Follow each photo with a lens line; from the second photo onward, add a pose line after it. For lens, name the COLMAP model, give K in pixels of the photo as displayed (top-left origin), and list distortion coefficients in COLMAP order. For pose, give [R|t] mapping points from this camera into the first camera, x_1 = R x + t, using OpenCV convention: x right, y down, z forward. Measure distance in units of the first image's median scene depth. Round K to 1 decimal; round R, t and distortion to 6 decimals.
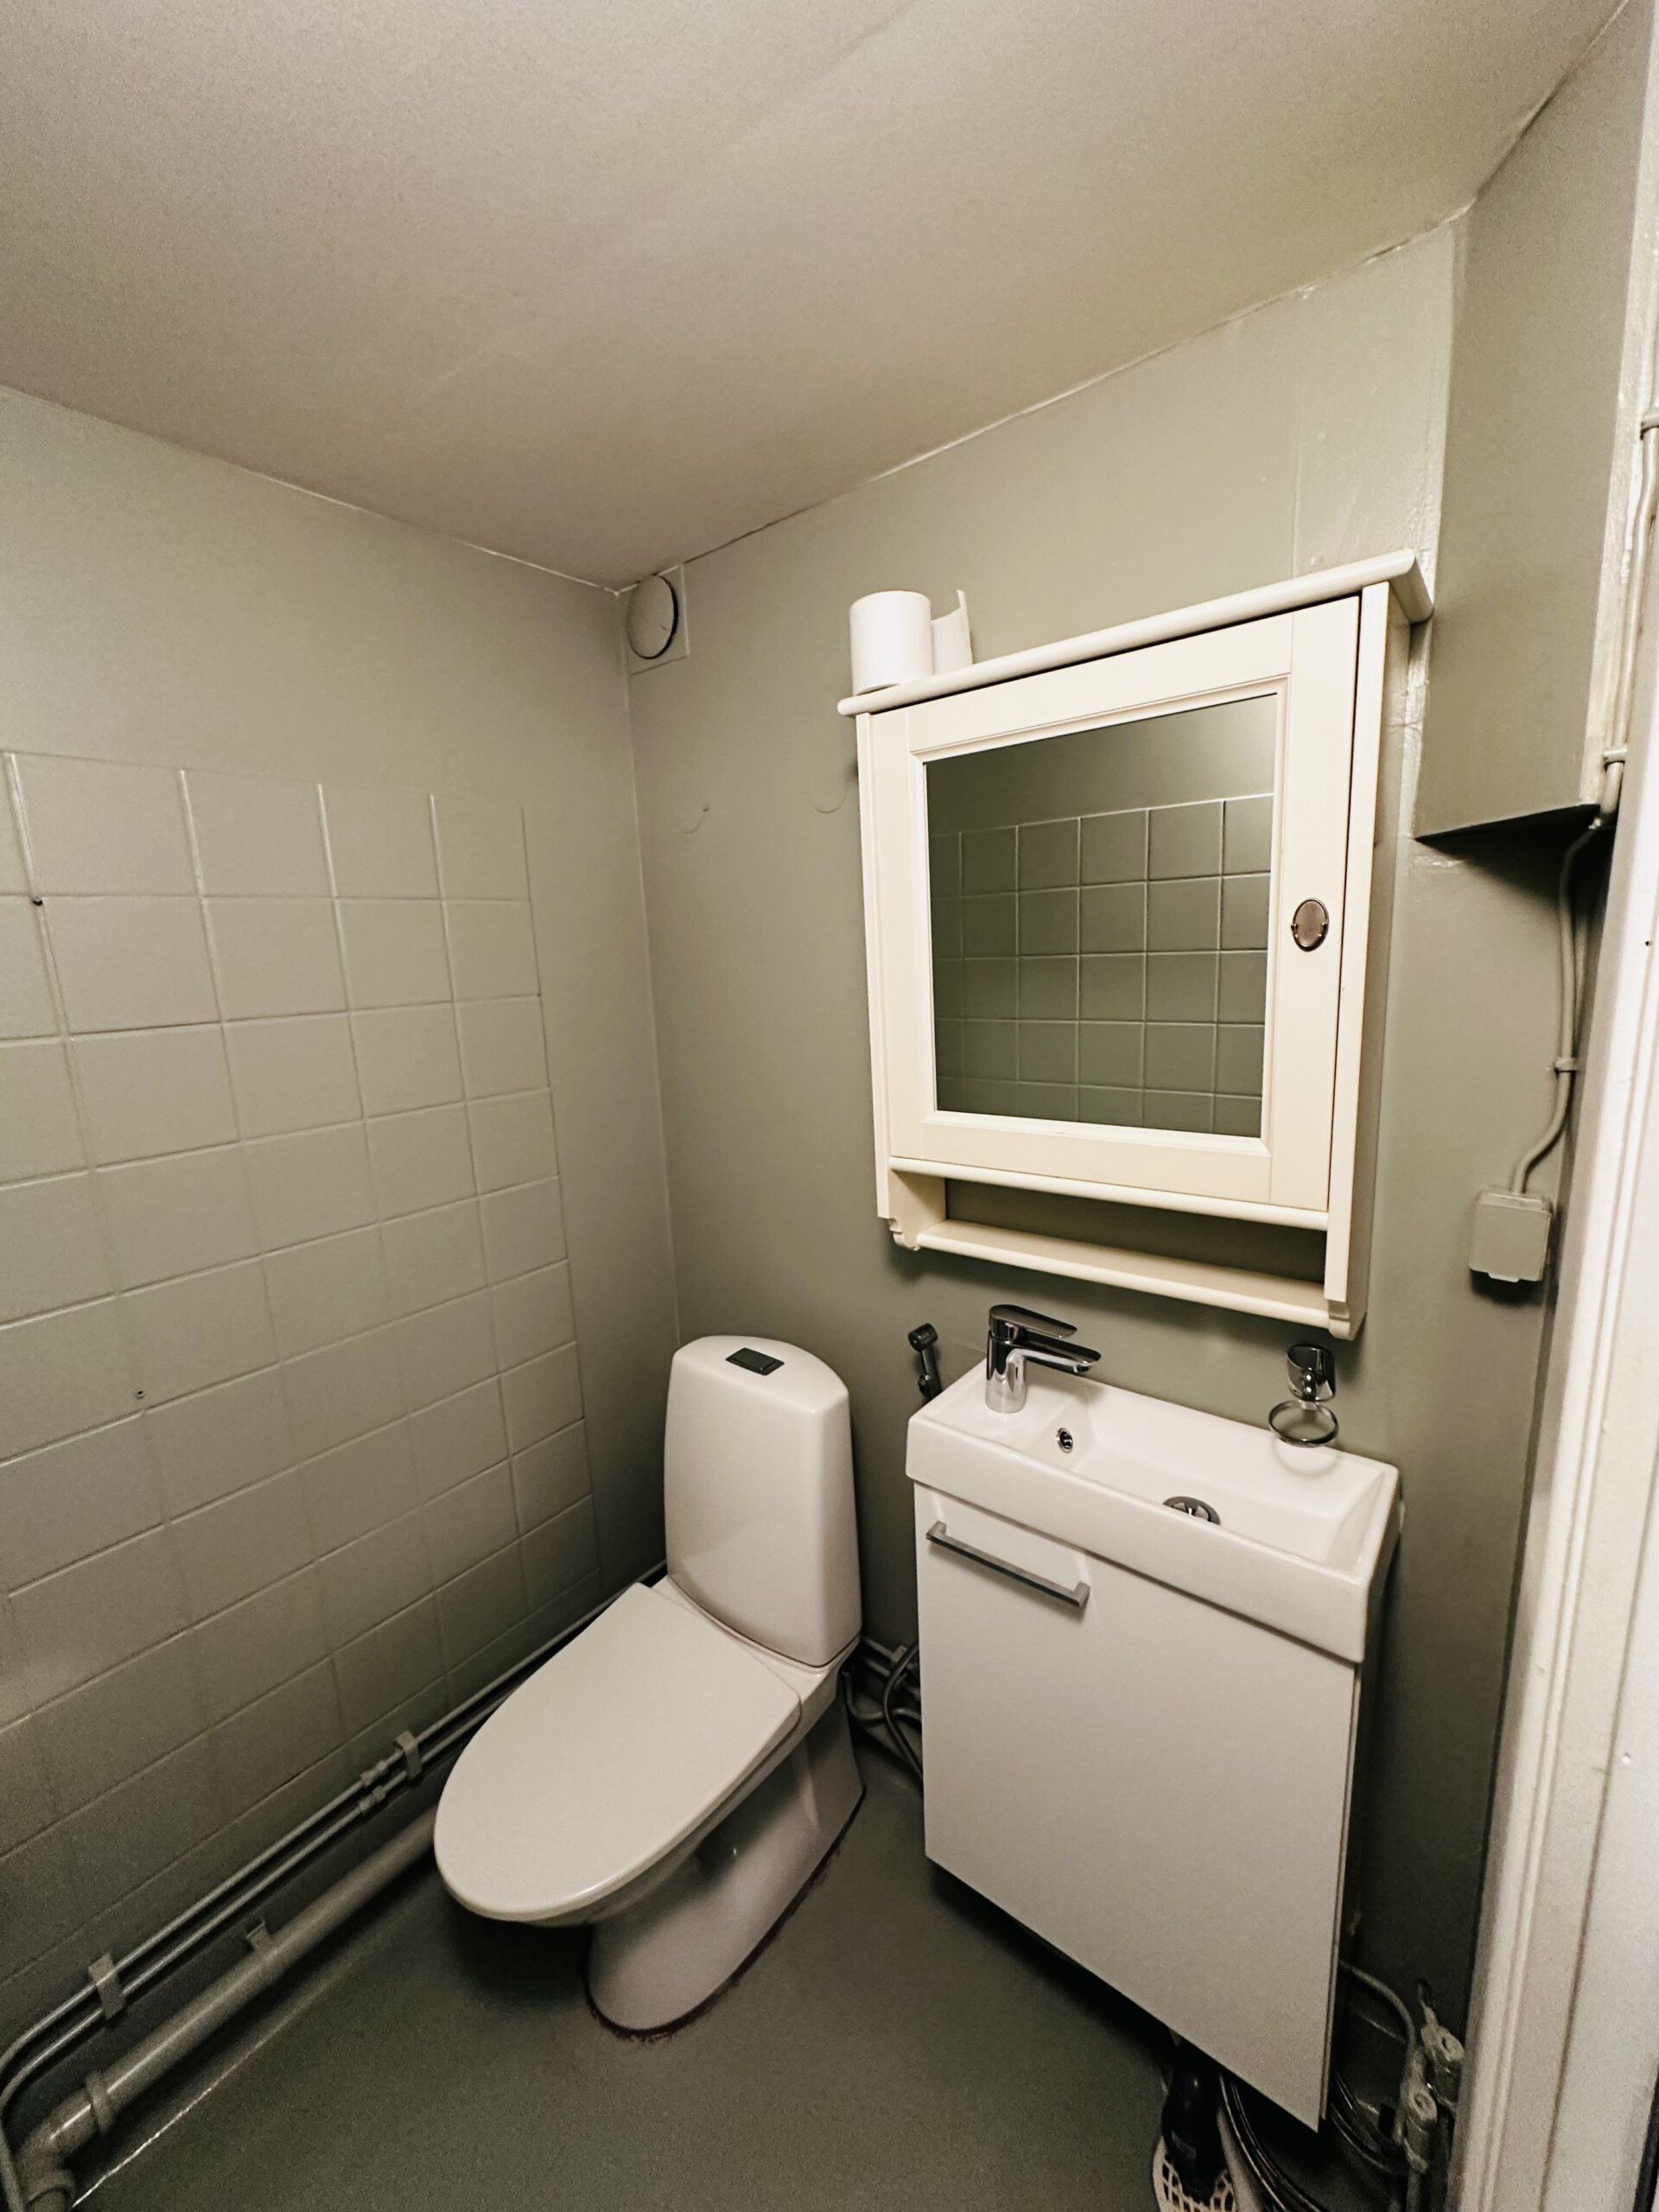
lens RADIAL K [[880.6, 0, 829.5], [0, 880.6, 1106.0], [0, 0, 1]] dist [-0.002697, 0.000061]
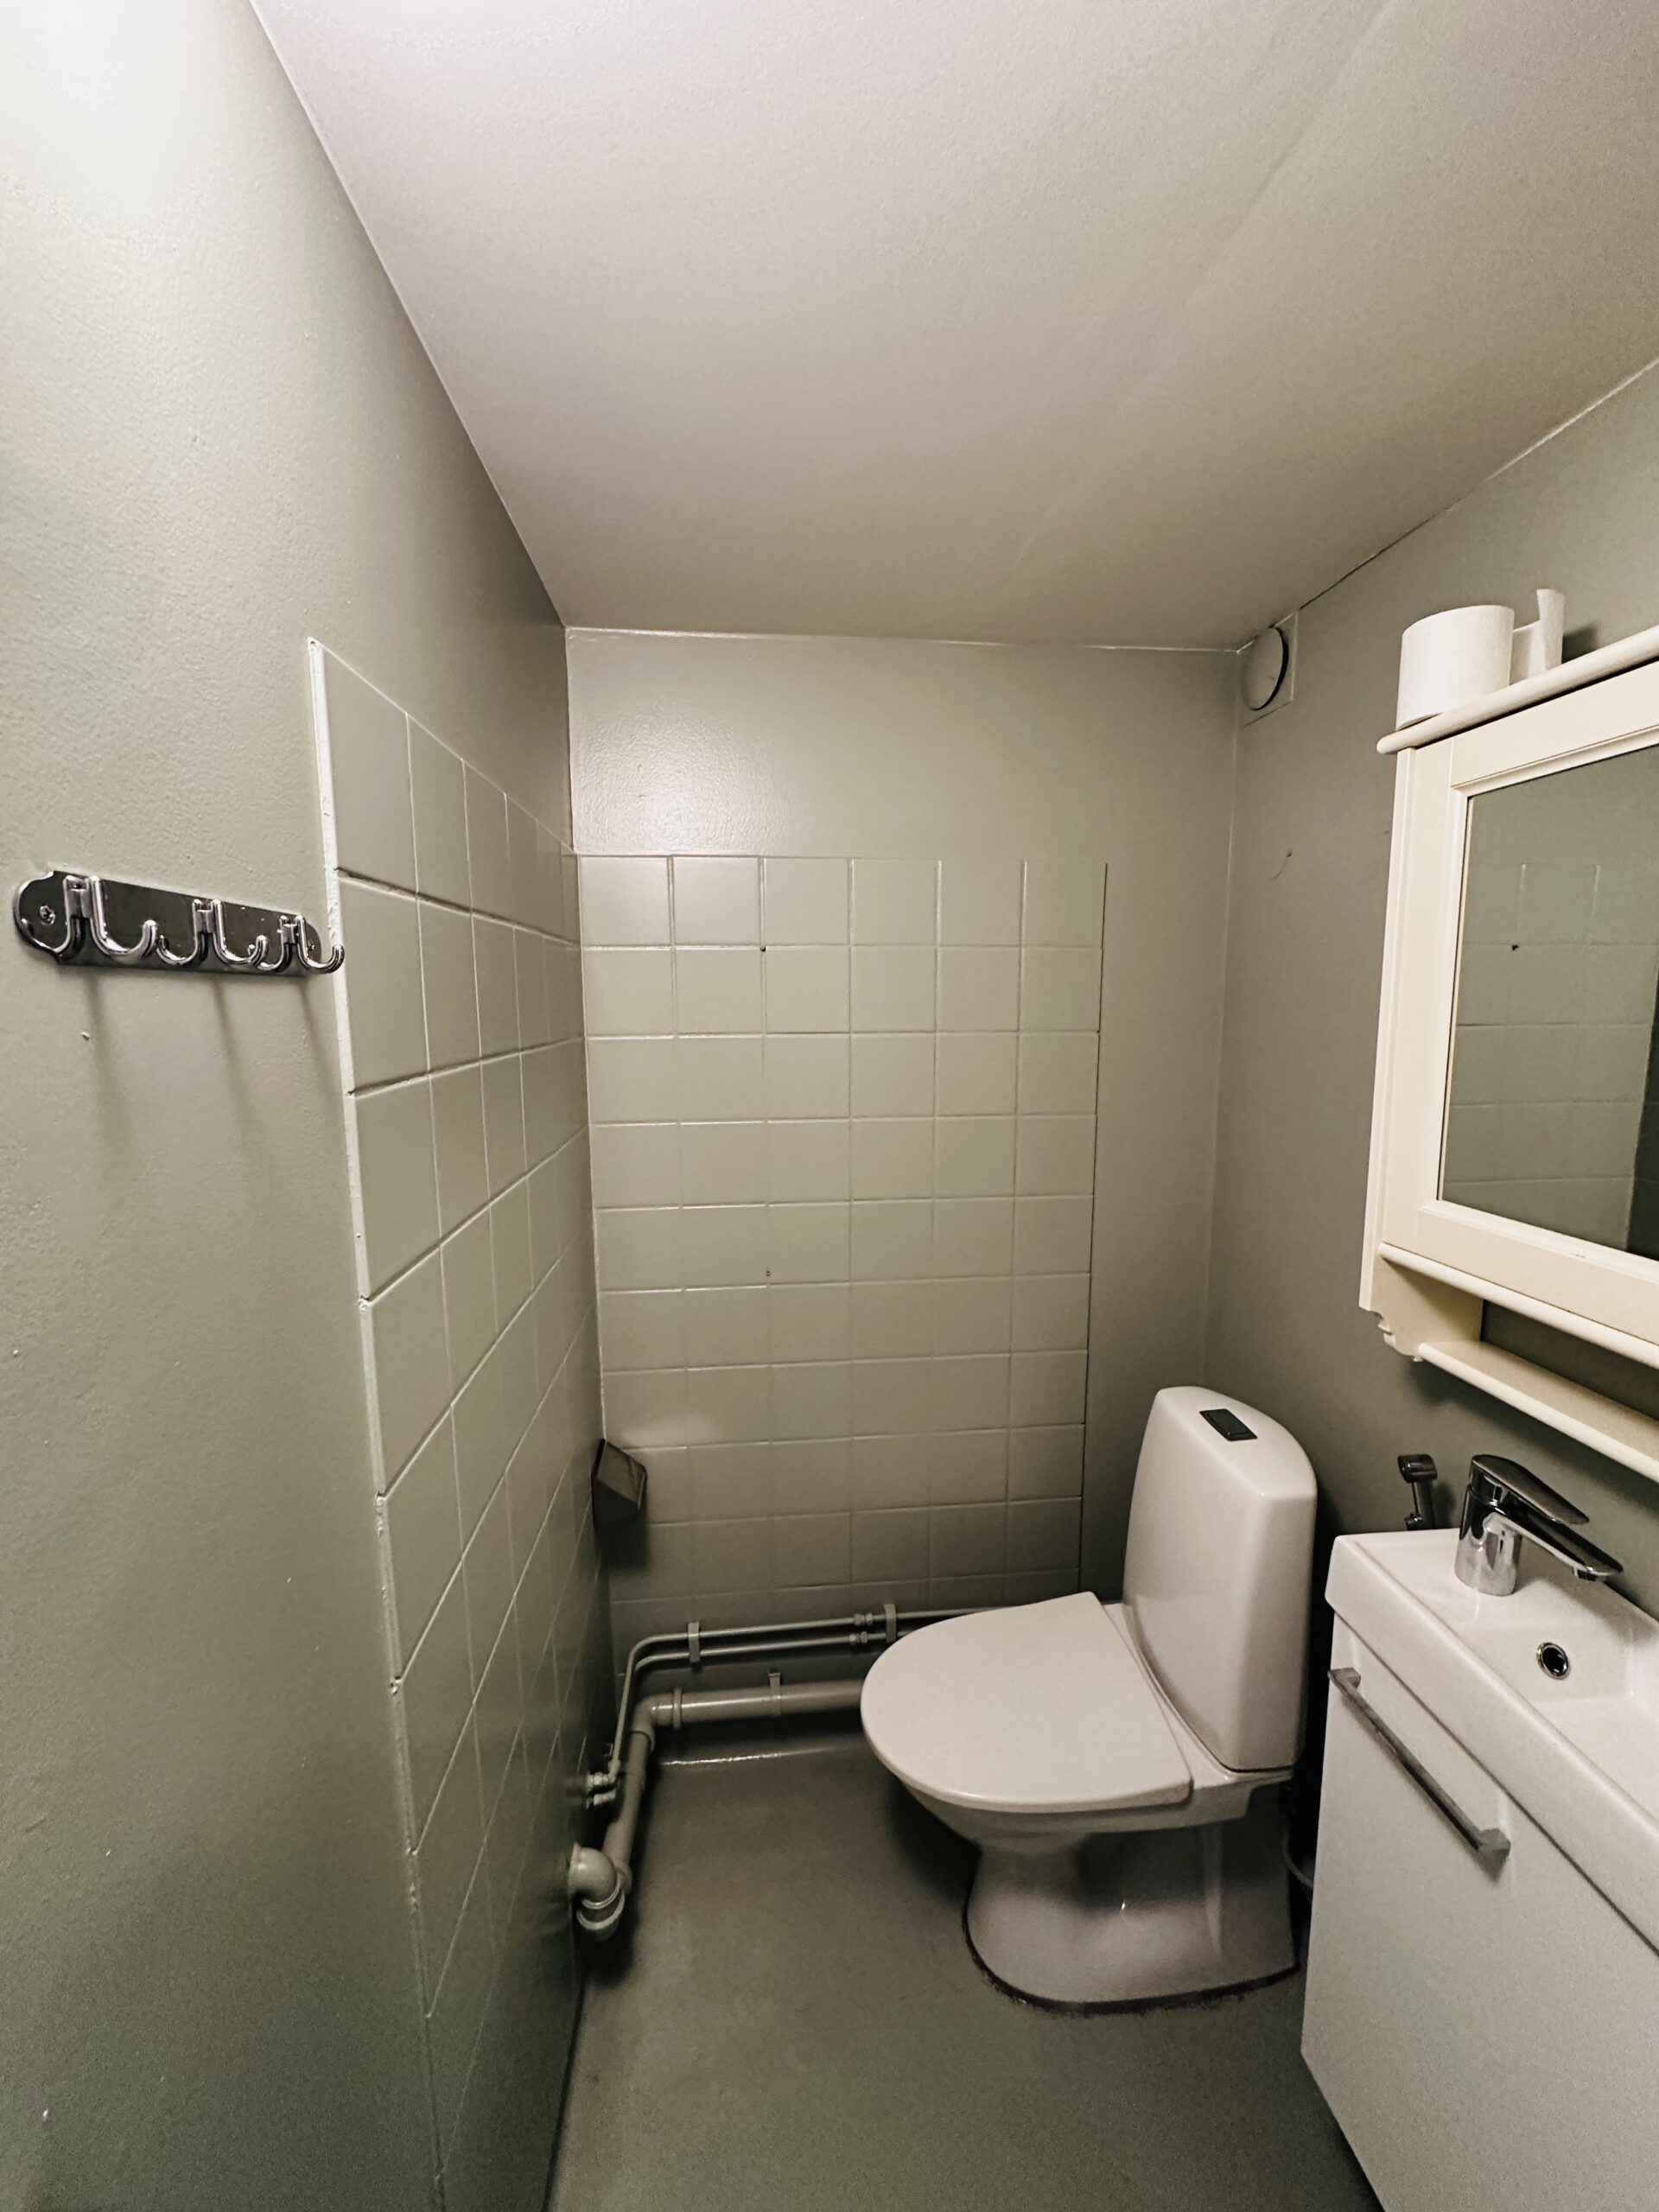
lens RADIAL K [[880.6, 0, 829.5], [0, 880.6, 1106.0], [0, 0, 1]] dist [-0.002697, 0.000061]
pose [[0.694902, 0.134188, -0.706473, 0.283405], [-0.160850, 0.986548, 0.029170, -0.013415], [0.700884, 0.093366, 0.707138, -0.018380]]
